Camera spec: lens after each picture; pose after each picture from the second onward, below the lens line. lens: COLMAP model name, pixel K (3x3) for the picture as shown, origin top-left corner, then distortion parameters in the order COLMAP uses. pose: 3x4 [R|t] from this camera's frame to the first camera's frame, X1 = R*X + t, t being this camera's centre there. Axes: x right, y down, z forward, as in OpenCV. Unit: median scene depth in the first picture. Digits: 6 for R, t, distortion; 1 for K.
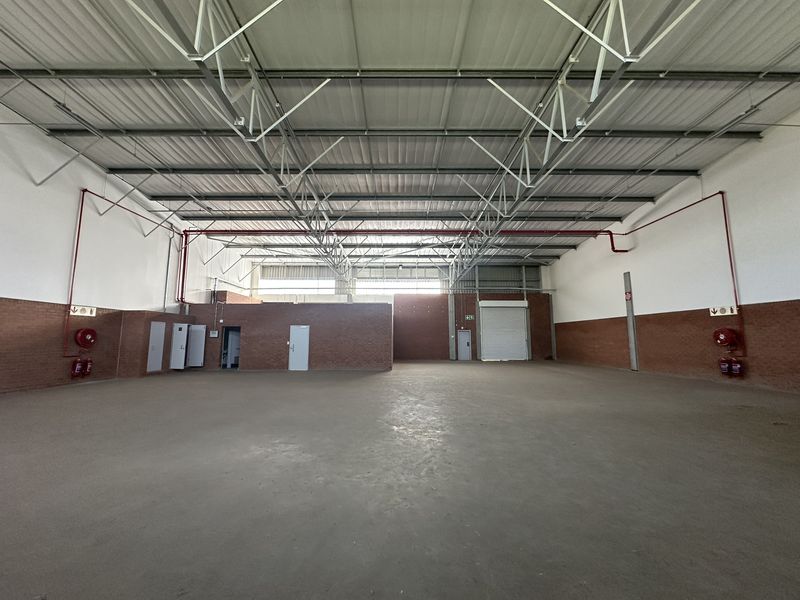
lens RADIAL K [[322.4, 0, 394.0], [0, 322.4, 300.7], [0, 0, 1]] dist [0.001579, -0.000753]
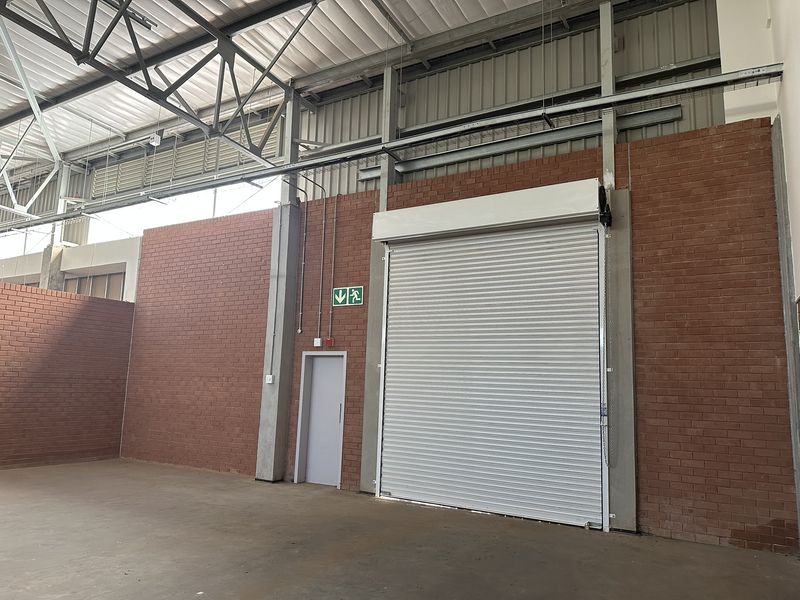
lens RADIAL K [[560.4, 0, 401.4], [0, 560.4, 302.2], [0, 0, 1]] dist [0.006028, -0.020426]
pose [[0.866174, -0.048492, -0.497384, 0.594915], [0.032261, 0.998631, -0.041178, 0.097036], [0.498700, 0.019621, 0.866553, 0.880736]]
